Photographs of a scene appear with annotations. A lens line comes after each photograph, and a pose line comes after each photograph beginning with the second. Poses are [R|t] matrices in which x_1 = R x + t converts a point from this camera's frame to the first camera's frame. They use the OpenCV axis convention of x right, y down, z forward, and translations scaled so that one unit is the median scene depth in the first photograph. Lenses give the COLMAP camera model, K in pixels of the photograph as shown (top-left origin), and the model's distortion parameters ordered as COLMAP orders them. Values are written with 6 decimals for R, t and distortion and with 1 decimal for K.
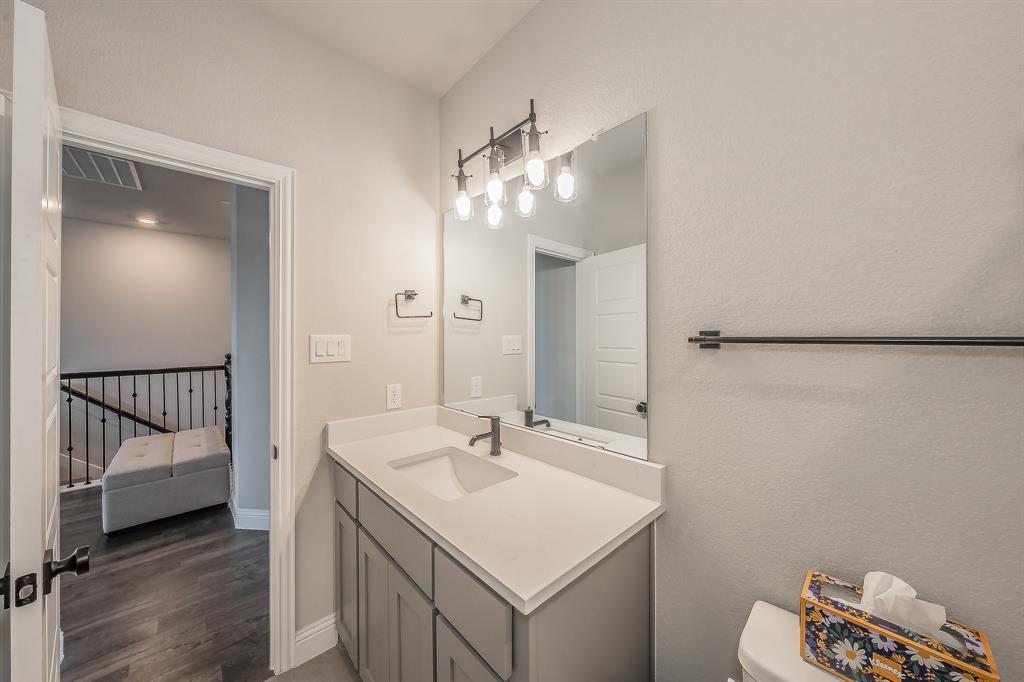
lens RADIAL K [[354.1, 0, 512.0], [0, 354.1, 341.0], [0, 0, 1]] dist [0.000339, -0.000004]
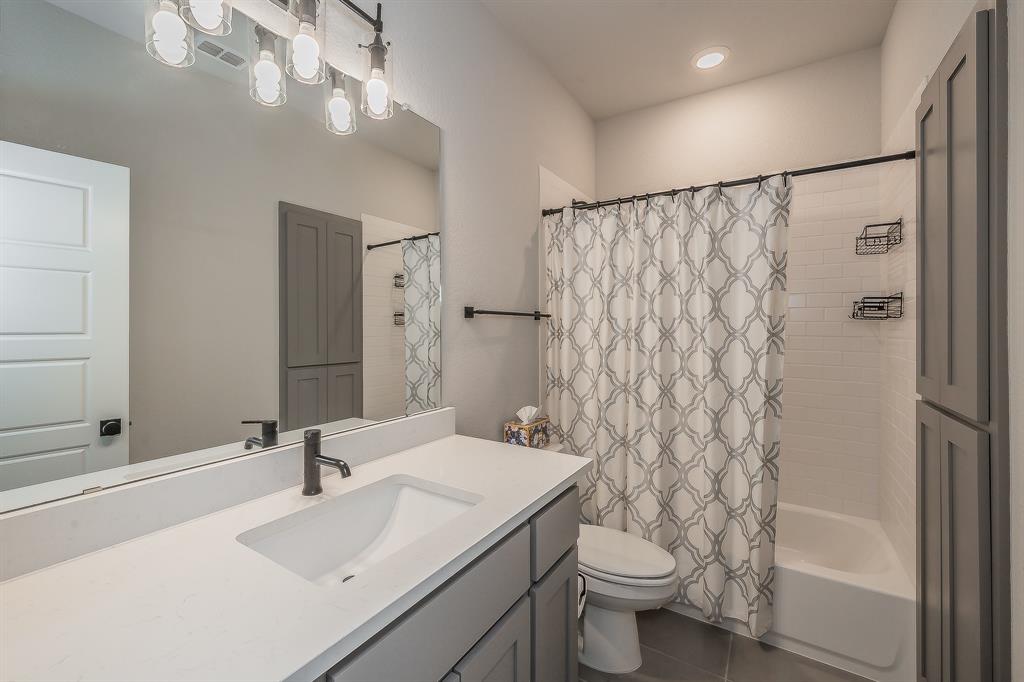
lens RADIAL K [[420.3, 0, 508.9], [0, 420.3, 327.8], [0, 0, 1]] dist [0.000574, -0.000023]
pose [[-0.264003, 0.004158, 0.964513, -0.943644], [0.008719, 0.999960, -0.001925, 0.051439], [-0.964482, 0.007902, -0.264029, 0.993091]]
